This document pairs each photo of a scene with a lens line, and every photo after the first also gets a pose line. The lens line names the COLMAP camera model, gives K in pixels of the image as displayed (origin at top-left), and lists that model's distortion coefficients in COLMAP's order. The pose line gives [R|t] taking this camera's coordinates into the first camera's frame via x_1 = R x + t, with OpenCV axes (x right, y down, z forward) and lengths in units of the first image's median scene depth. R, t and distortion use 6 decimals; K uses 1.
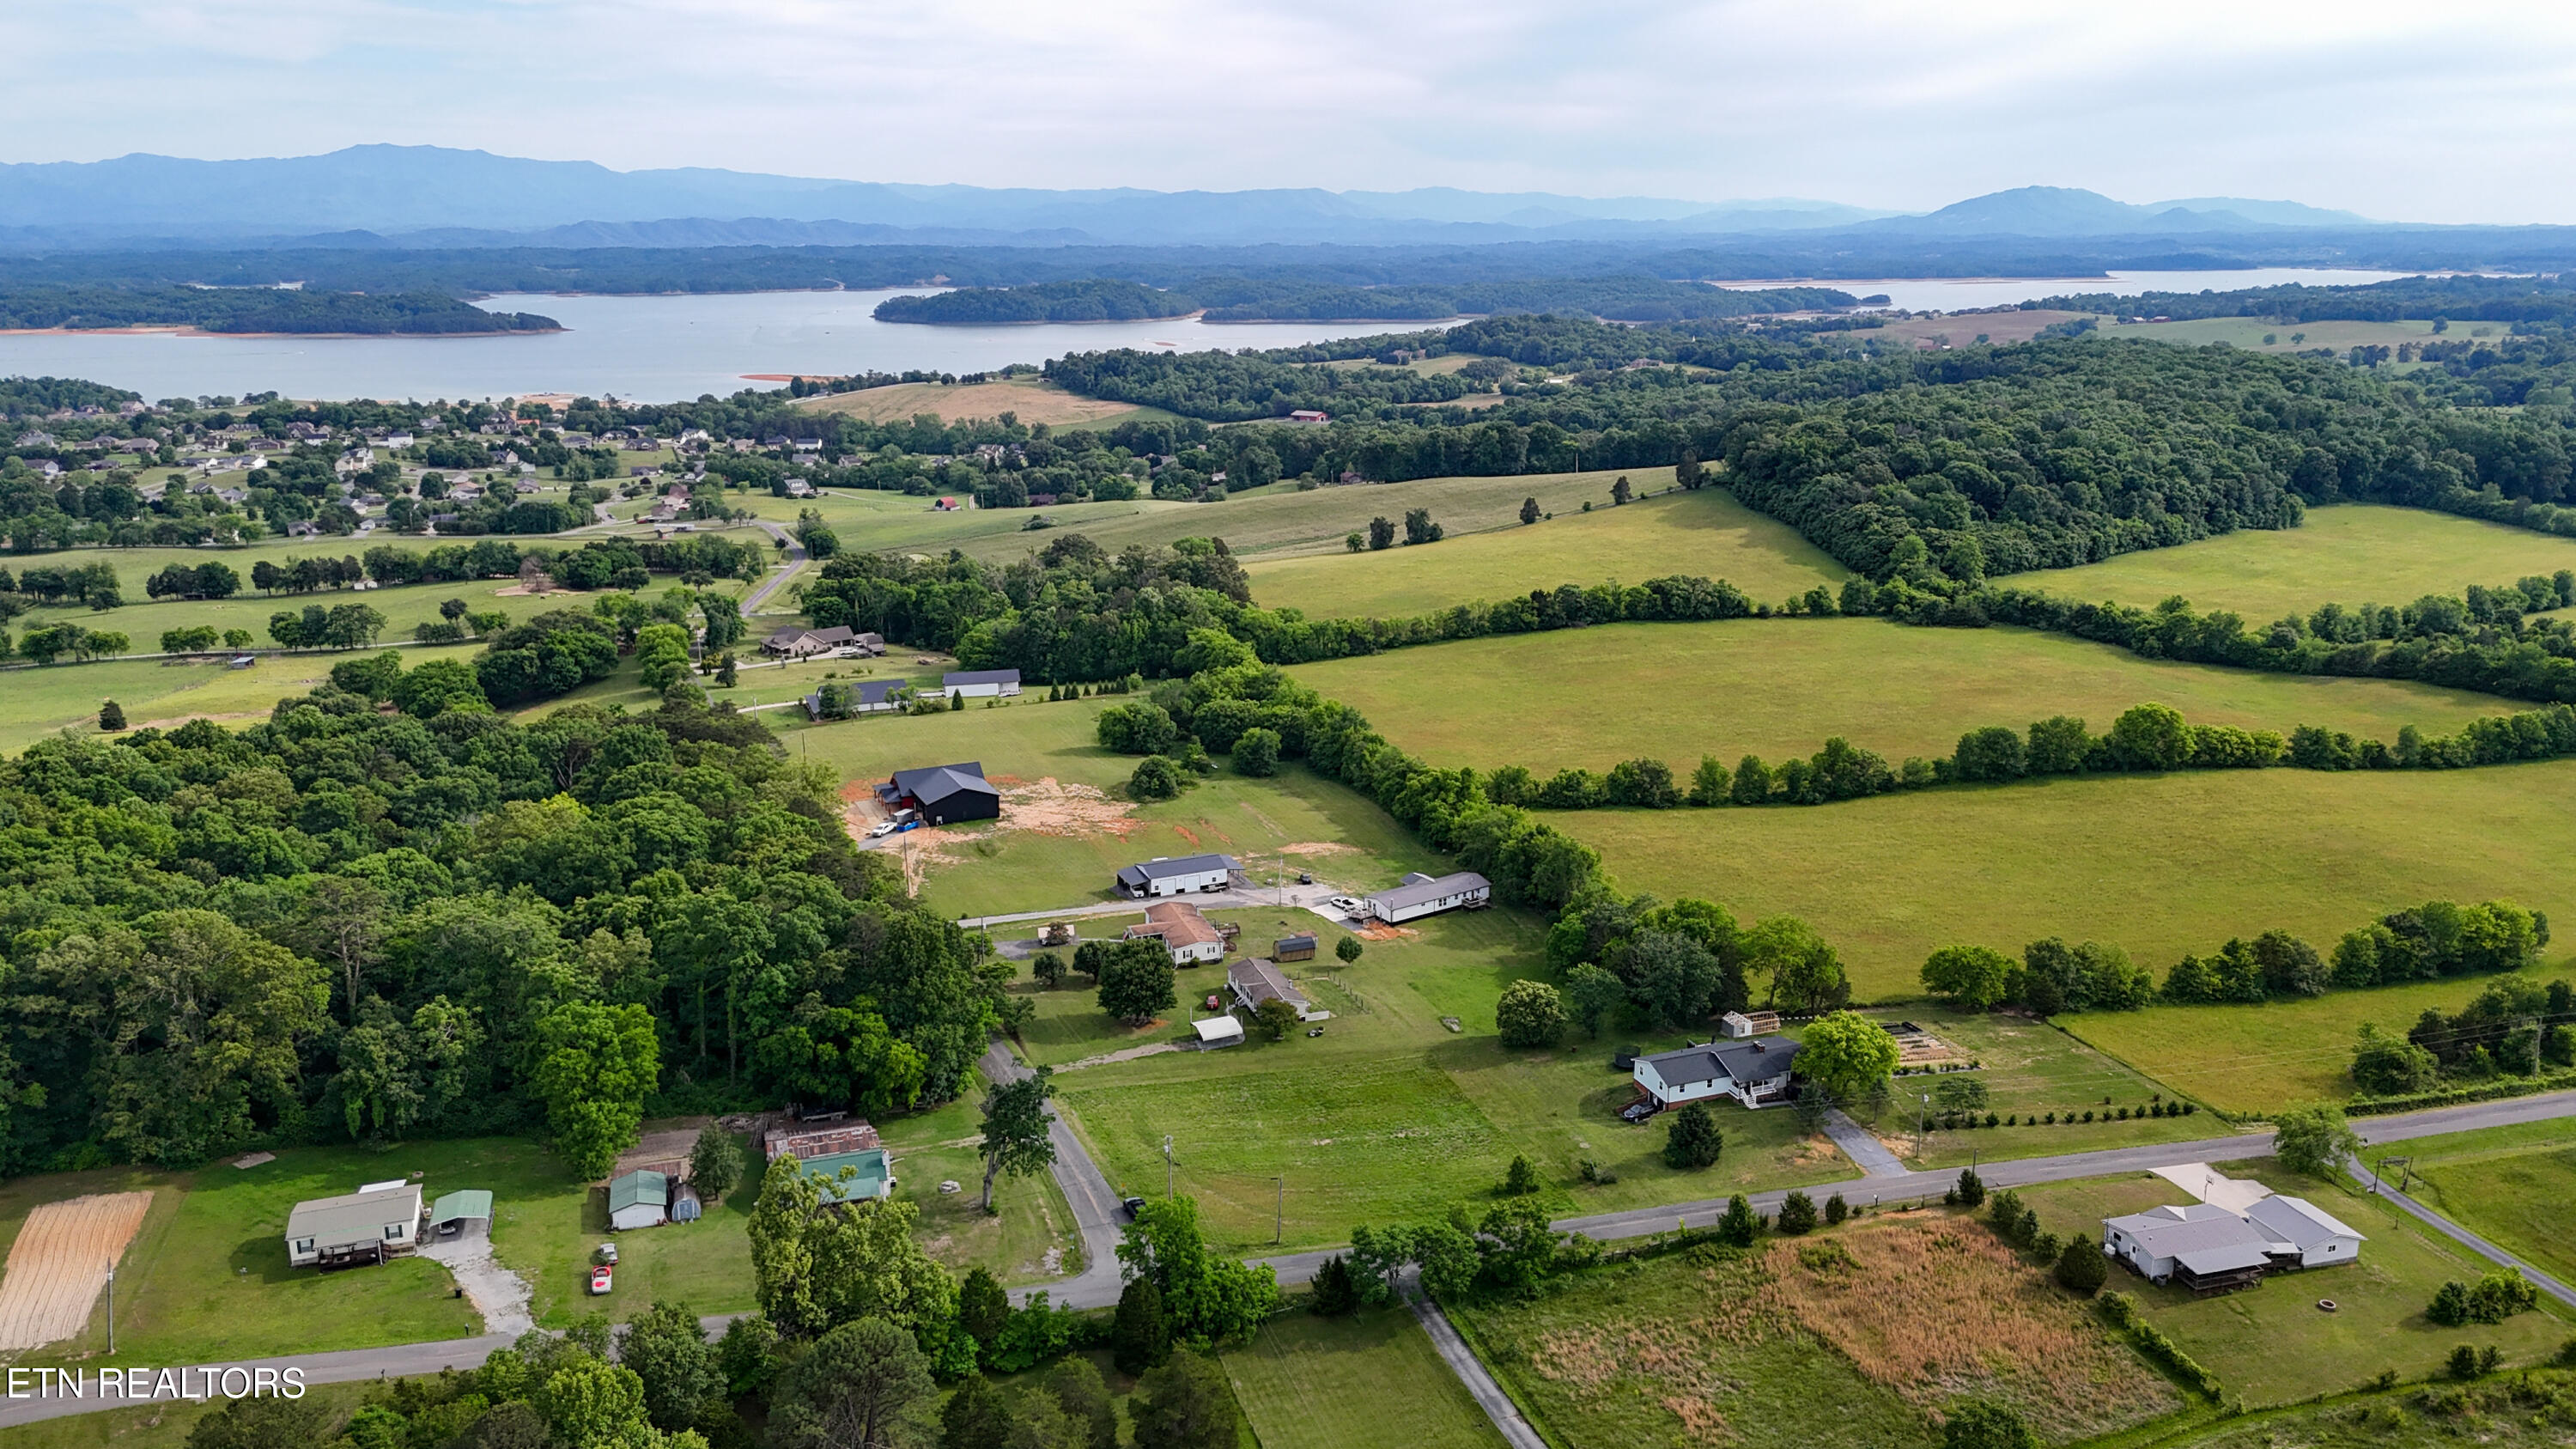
lens RADIAL K [[1886.5, 0, 1279.4], [0, 1886.5, 728.5], [0, 0, 1]] dist [0.091990, -0.096289]
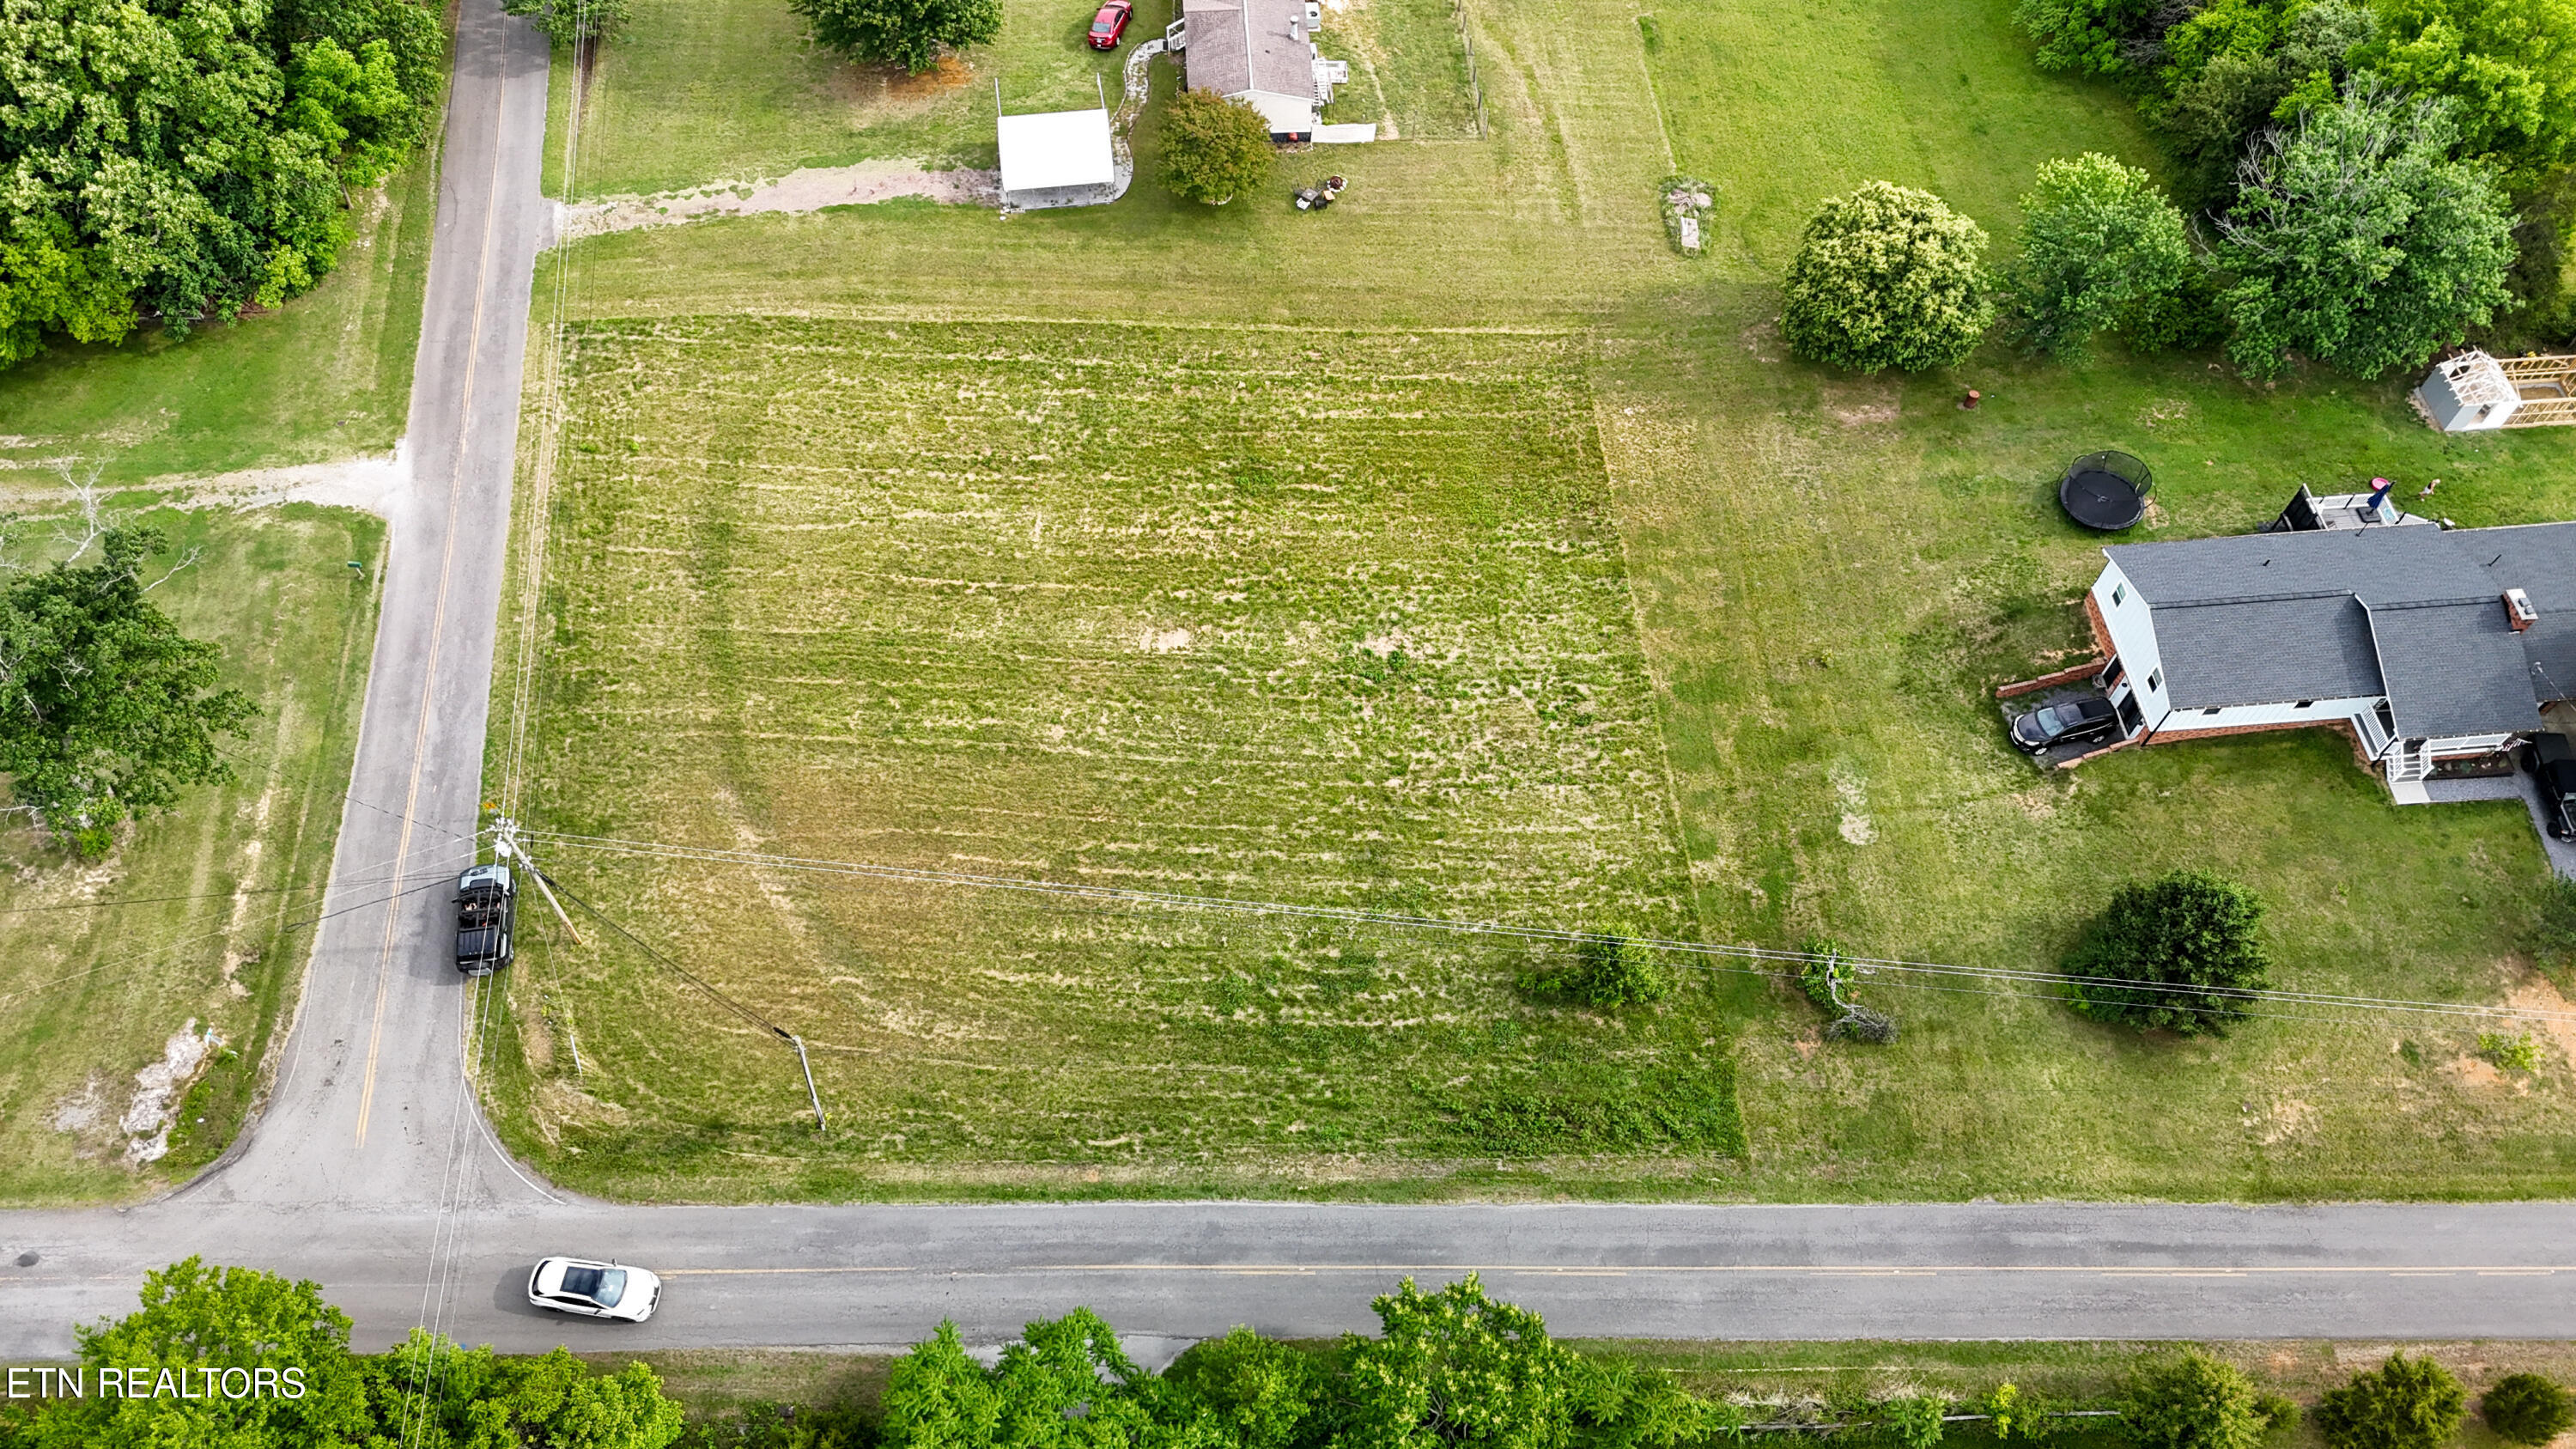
lens RADIAL K [[1886.5, 0, 1280.8], [0, 1886.5, 720.8], [0, 0, 1]] dist [0.091990, -0.096289]
pose [[0.964070, 0.234359, -0.125078, 0.052513], [-0.086976, 0.723360, 0.684972, -0.016546], [0.251006, -0.649482, 0.717753, 0.395941]]
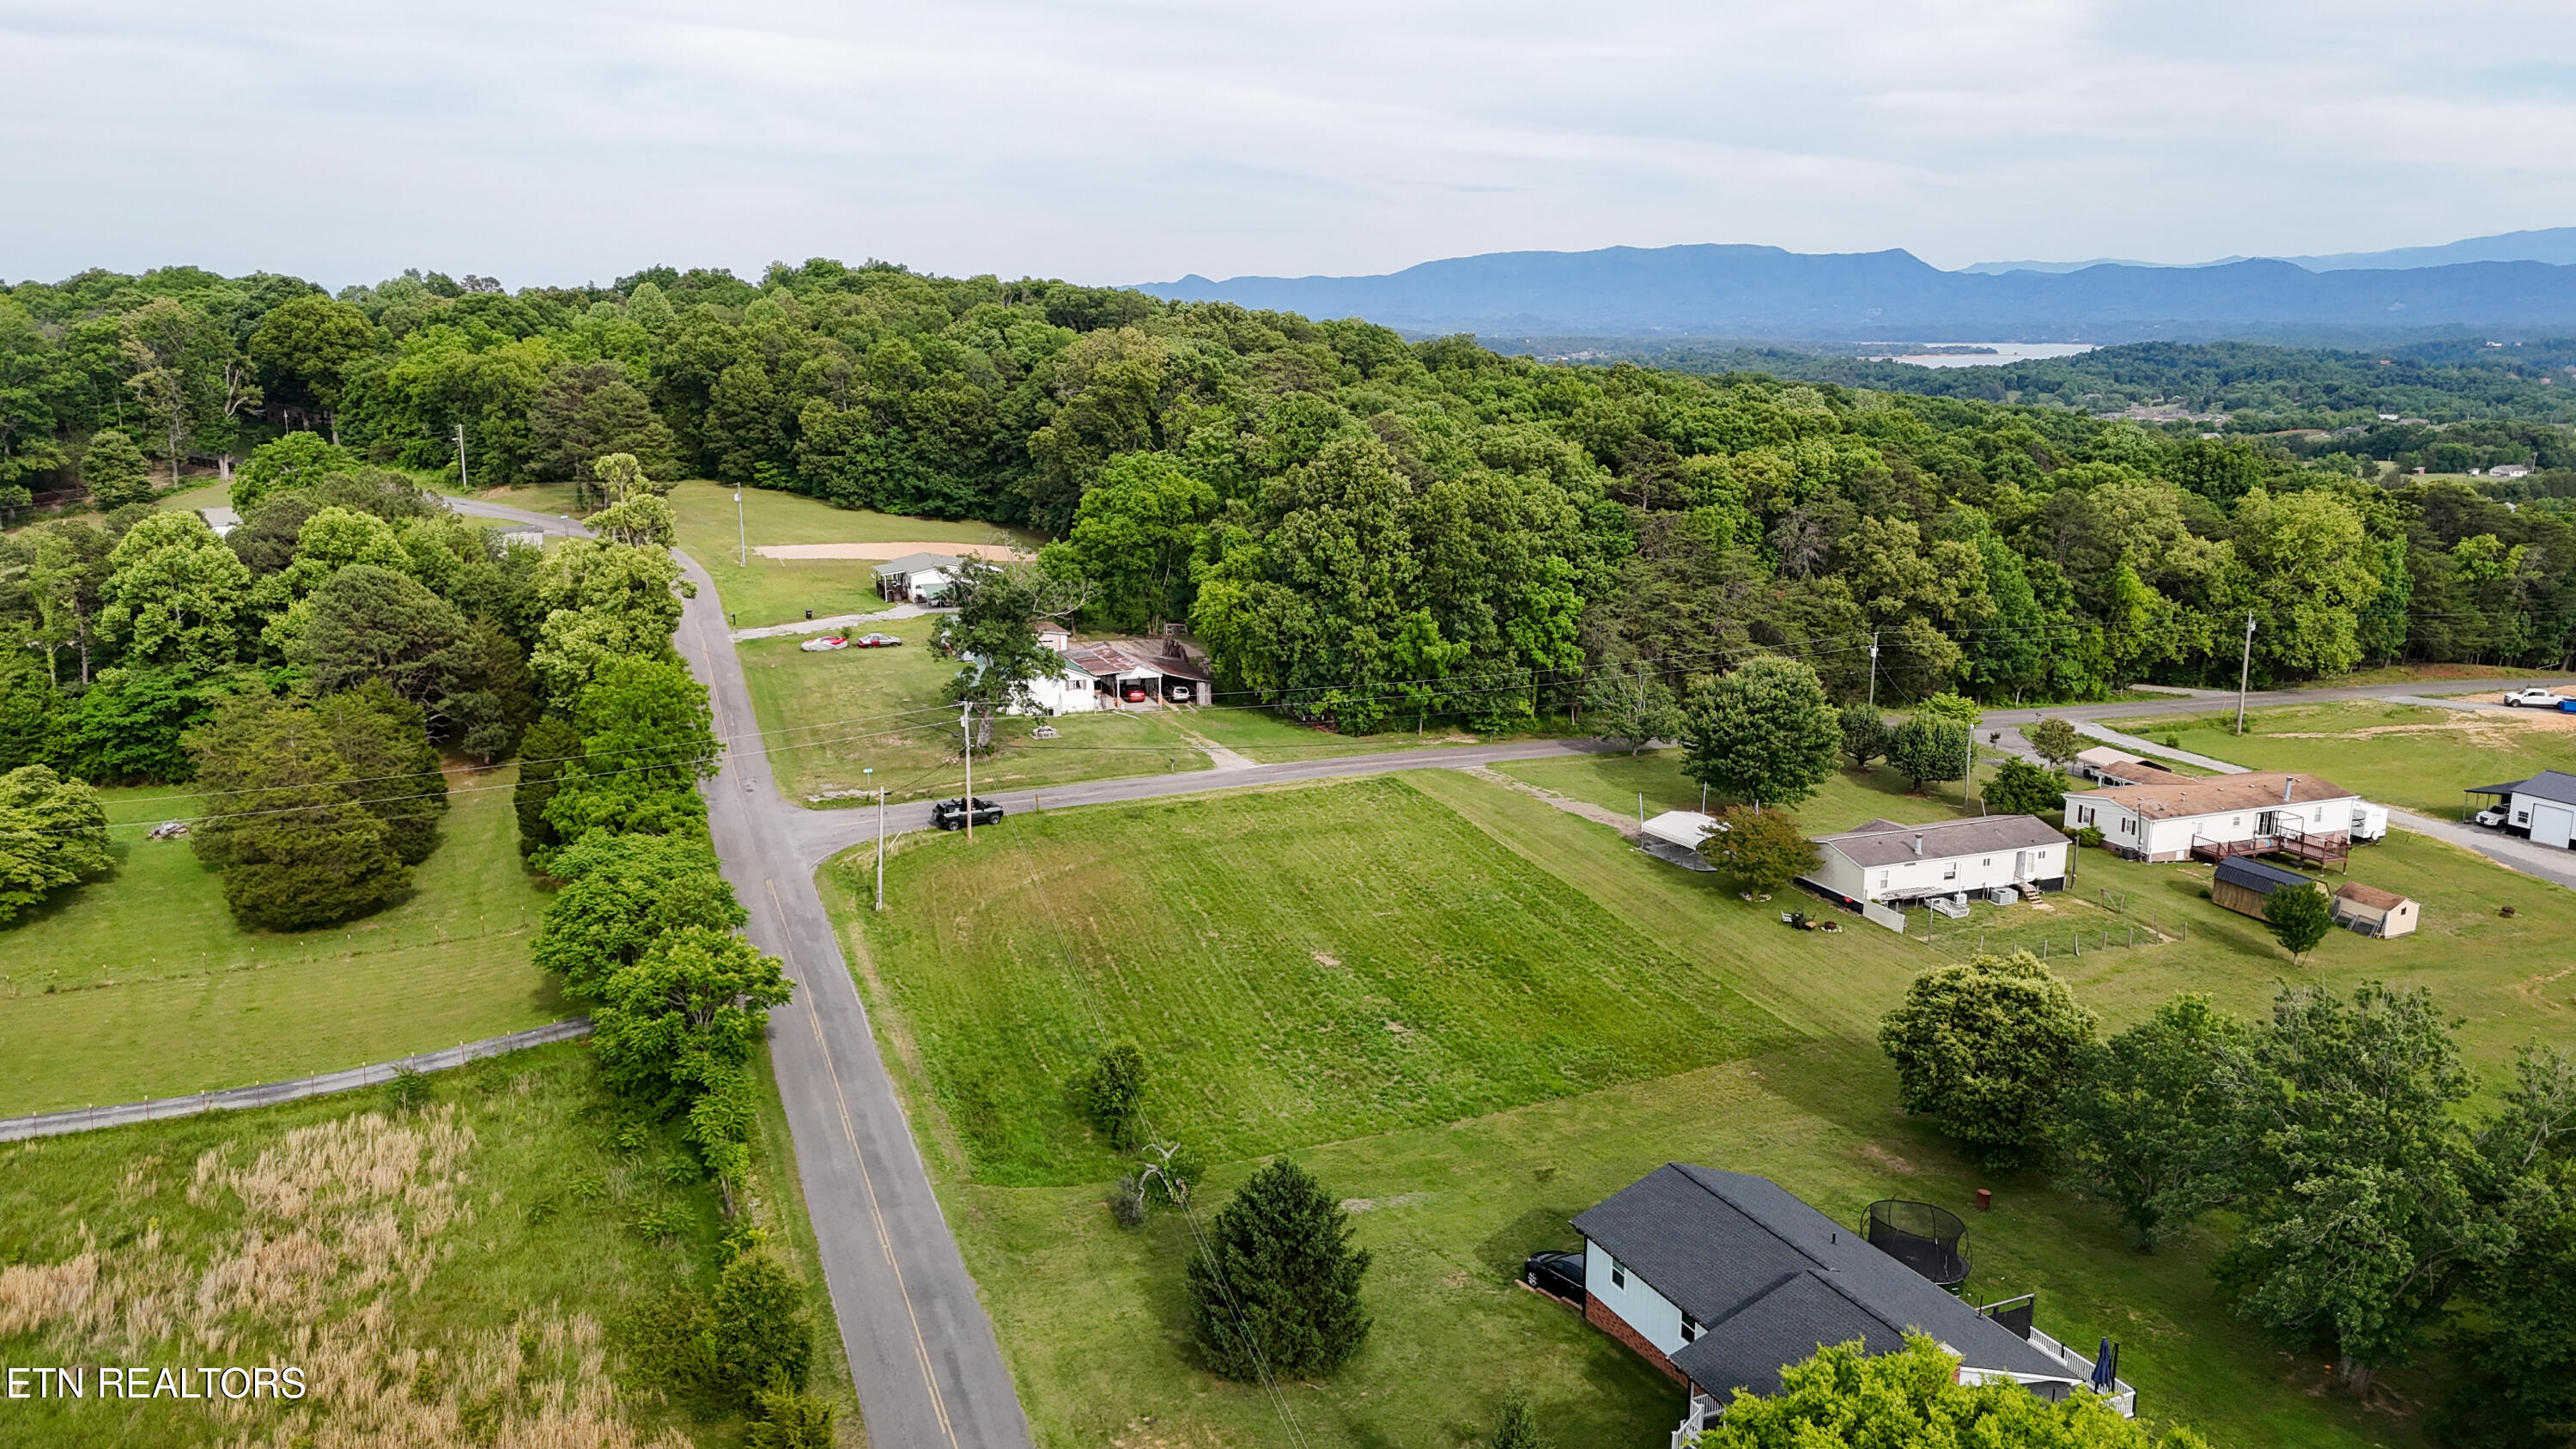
lens RADIAL K [[1886.5, 0, 1282.3], [0, 1886.5, 724.2], [0, 0, 1]] dist [0.091990, -0.096289]
pose [[0.067970, 0.215460, -0.974144, 0.258784], [-0.258886, 0.946766, 0.191341, 0.040351], [0.963513, 0.239187, 0.120131, 0.501664]]
